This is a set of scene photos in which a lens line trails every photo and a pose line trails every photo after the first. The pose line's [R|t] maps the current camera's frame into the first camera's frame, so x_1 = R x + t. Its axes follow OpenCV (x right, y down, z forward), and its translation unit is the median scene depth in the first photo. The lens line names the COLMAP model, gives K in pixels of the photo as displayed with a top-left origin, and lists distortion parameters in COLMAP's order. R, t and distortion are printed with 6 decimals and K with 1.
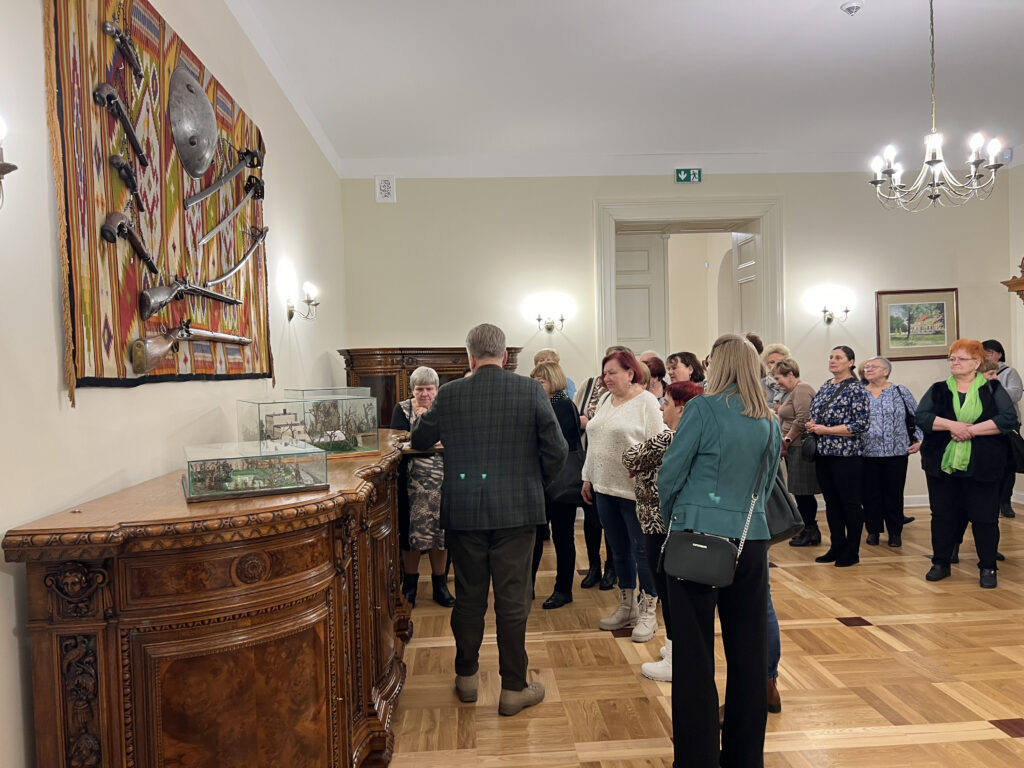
lens RADIAL K [[775.2, 0, 508.6], [0, 775.2, 386.7], [0, 0, 1]] dist [0.044050, -0.055691]
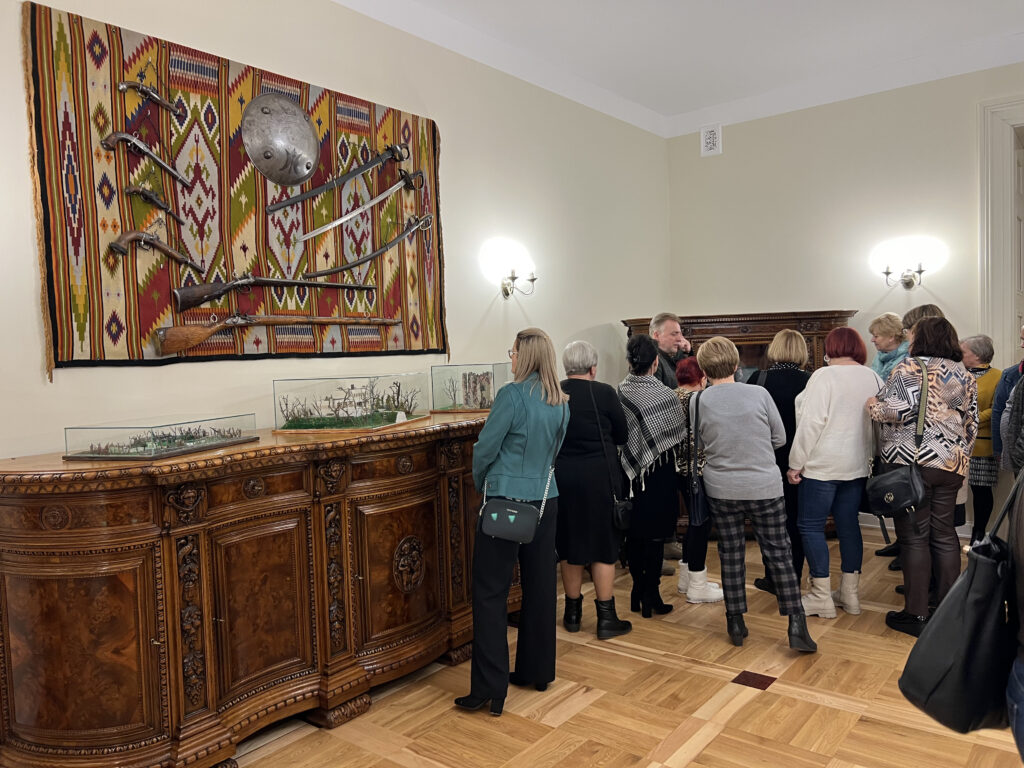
lens RADIAL K [[777.1, 0, 507.5], [0, 777.1, 382.5], [0, 0, 1]] dist [0.029604, -0.034498]
pose [[0.744467, 0.025404, -0.667176, 0.523831], [0.001805, 0.999196, 0.040061, -0.015406], [0.667657, -0.031029, 0.743822, 0.284563]]
